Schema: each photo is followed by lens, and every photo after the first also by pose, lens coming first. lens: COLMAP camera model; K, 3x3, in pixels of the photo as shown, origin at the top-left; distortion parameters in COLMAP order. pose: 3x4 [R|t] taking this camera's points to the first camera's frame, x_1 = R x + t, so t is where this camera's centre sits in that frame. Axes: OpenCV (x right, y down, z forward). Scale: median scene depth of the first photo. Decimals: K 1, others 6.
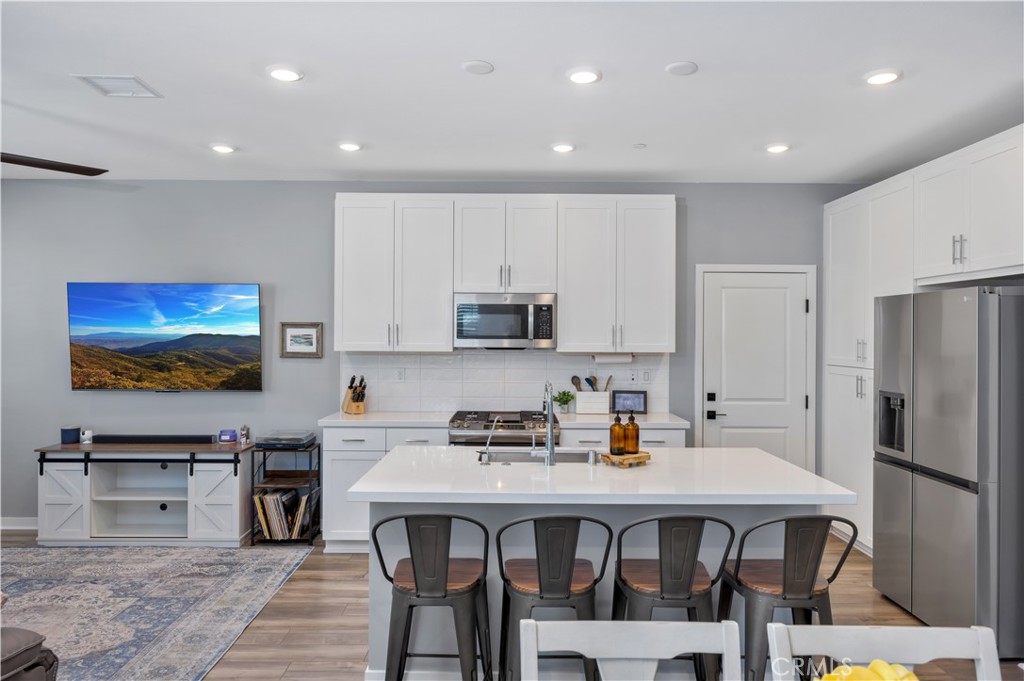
lens RADIAL K [[699.0, 0, 513.4], [0, 699.0, 337.4], [0, 0, 1]] dist [-0.005092, 0.000150]
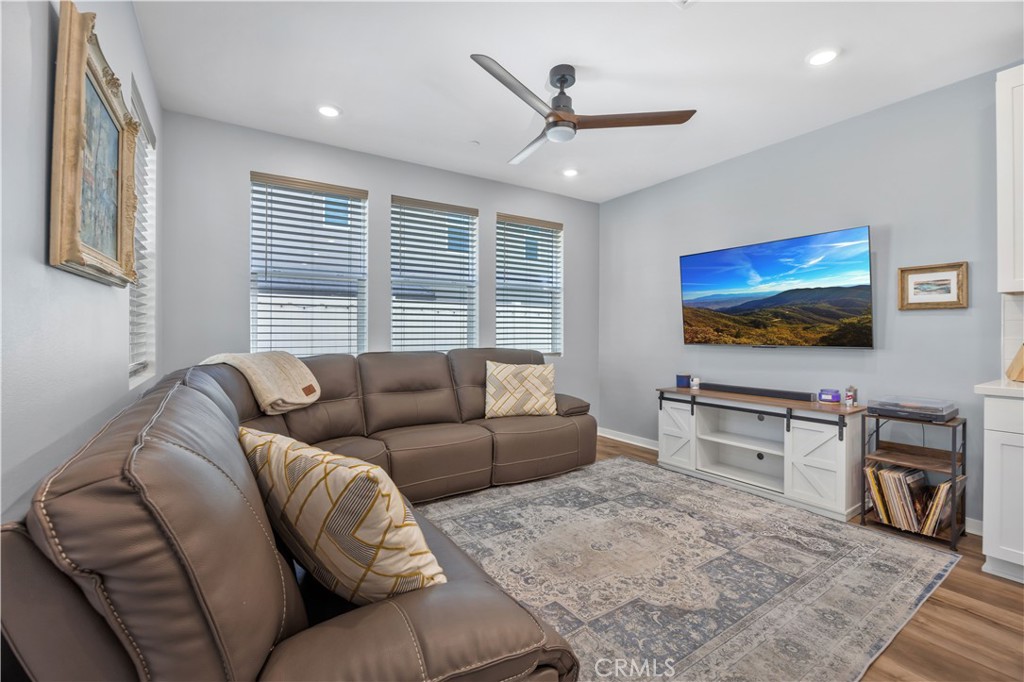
lens RADIAL K [[439.0, 0, 513.4], [0, 439.0, 332.3], [0, 0, 1]] dist [-0.012183, 0.000920]
pose [[0.543461, -0.009029, -0.839386, -0.154039], [0.000418, 0.999945, -0.010485, 0.064728], [0.839435, 0.005347, 0.543434, 0.340154]]
